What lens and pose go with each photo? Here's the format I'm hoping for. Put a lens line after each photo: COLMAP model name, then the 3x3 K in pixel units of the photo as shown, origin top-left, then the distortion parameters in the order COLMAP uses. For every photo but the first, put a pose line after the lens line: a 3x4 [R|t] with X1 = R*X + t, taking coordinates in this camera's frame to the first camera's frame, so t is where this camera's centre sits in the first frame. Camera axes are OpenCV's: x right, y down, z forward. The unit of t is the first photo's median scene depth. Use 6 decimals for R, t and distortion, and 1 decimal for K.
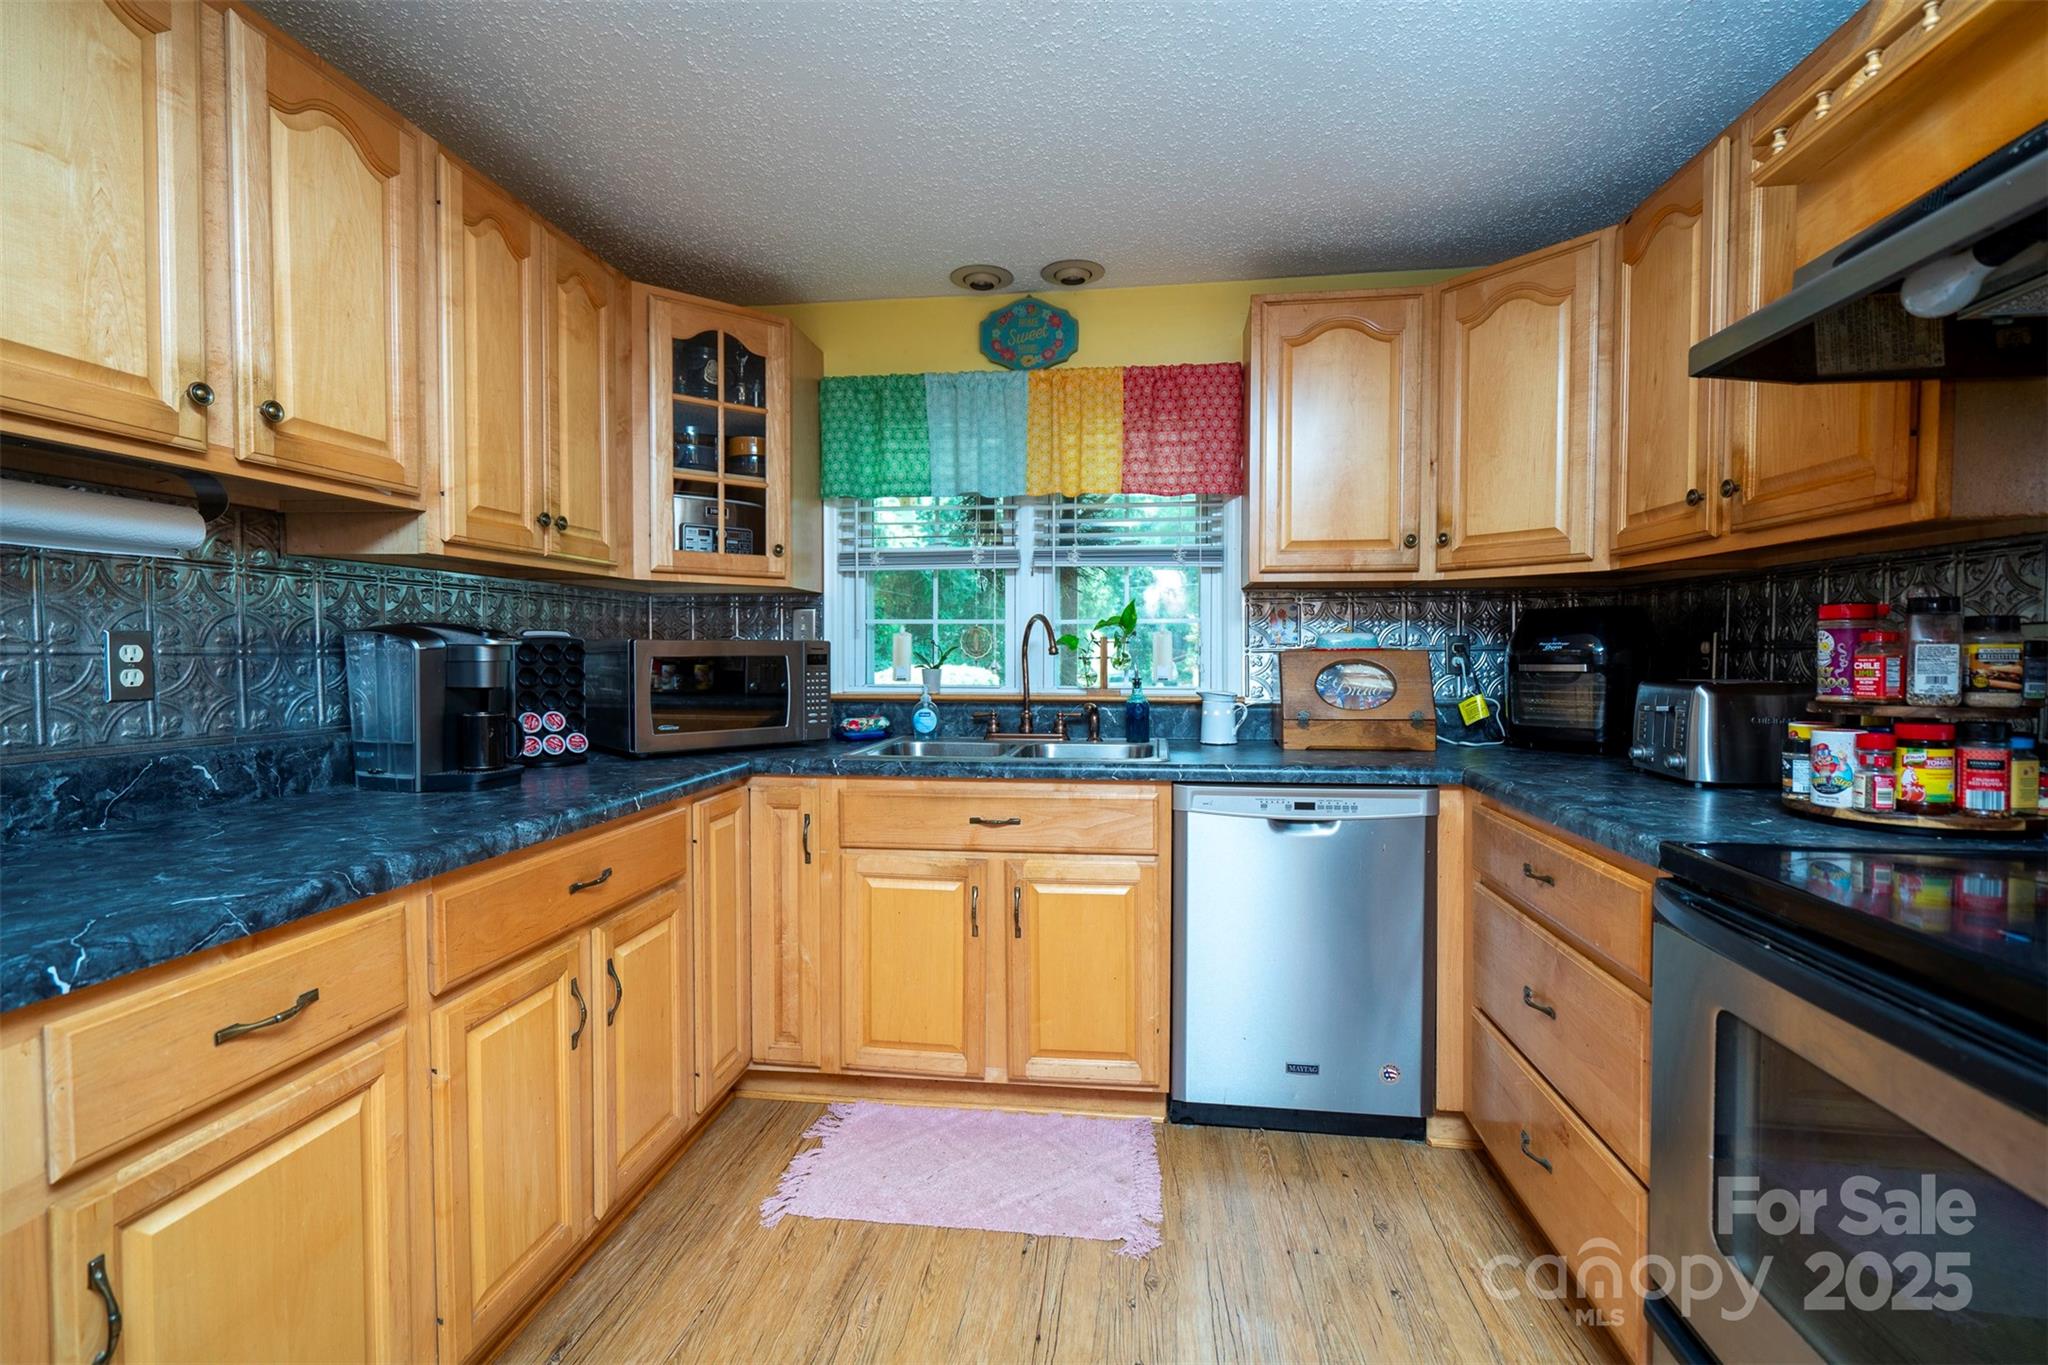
lens RADIAL K [[921.3, 0, 1027.7], [0, 921.3, 686.0], [0, 0, 1]] dist [-0.007649, 0.006611]
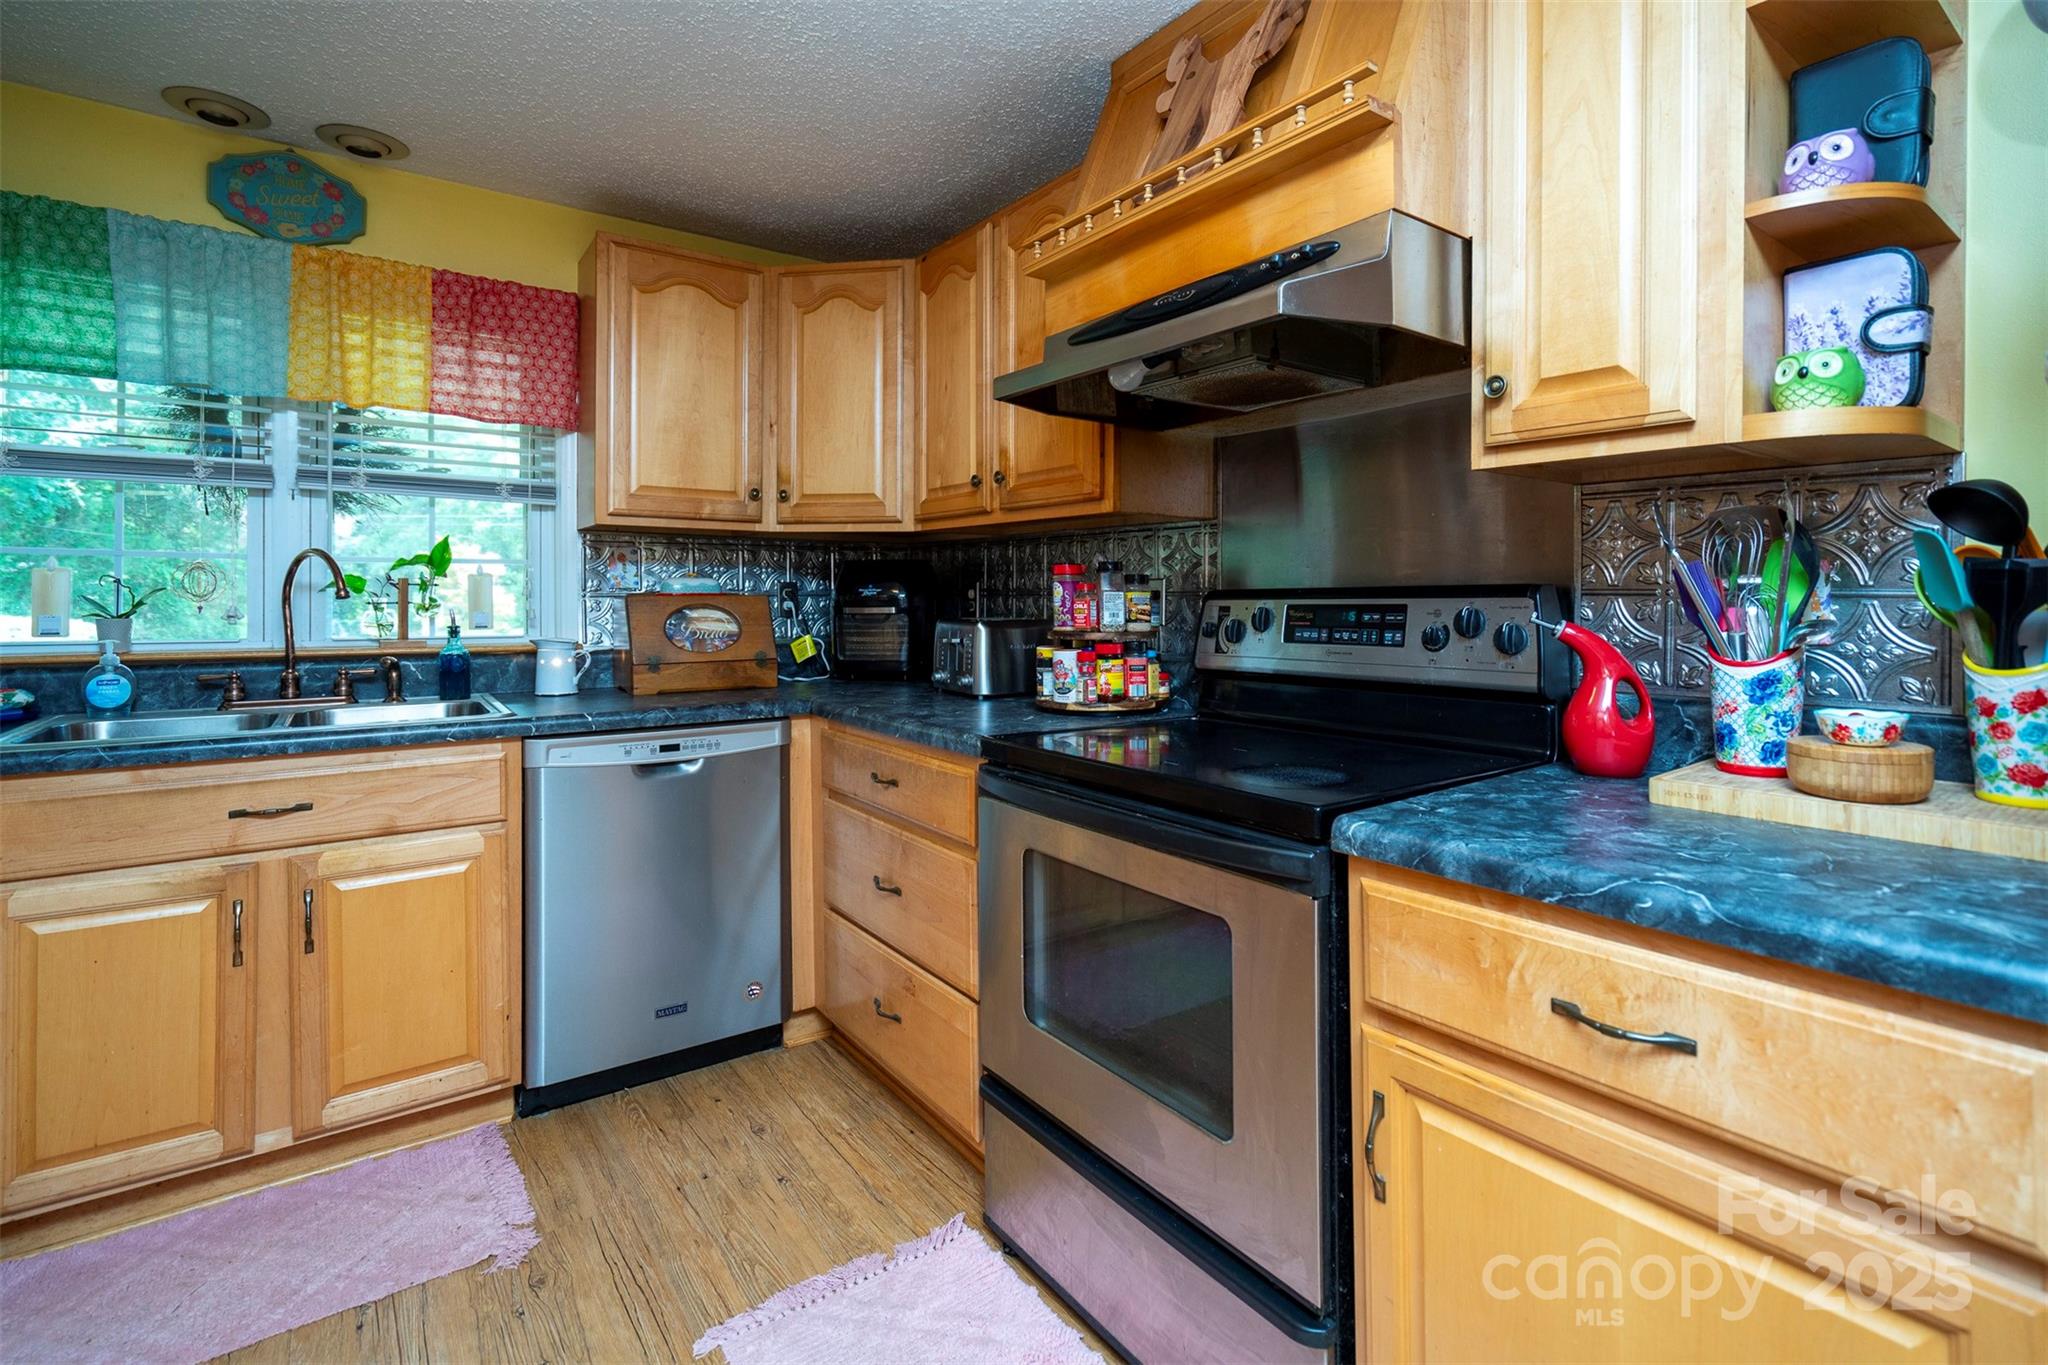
lens RADIAL K [[952.2, 0, 1041.4], [0, 952.2, 601.0], [0, 0, 1]] dist [0.002250, 0.001061]
pose [[0.723692, -0.000070, 0.690123, -0.122371], [0.023314, 0.999432, -0.024347, 0.003477], [-0.689729, 0.033710, 0.723282, -0.045411]]
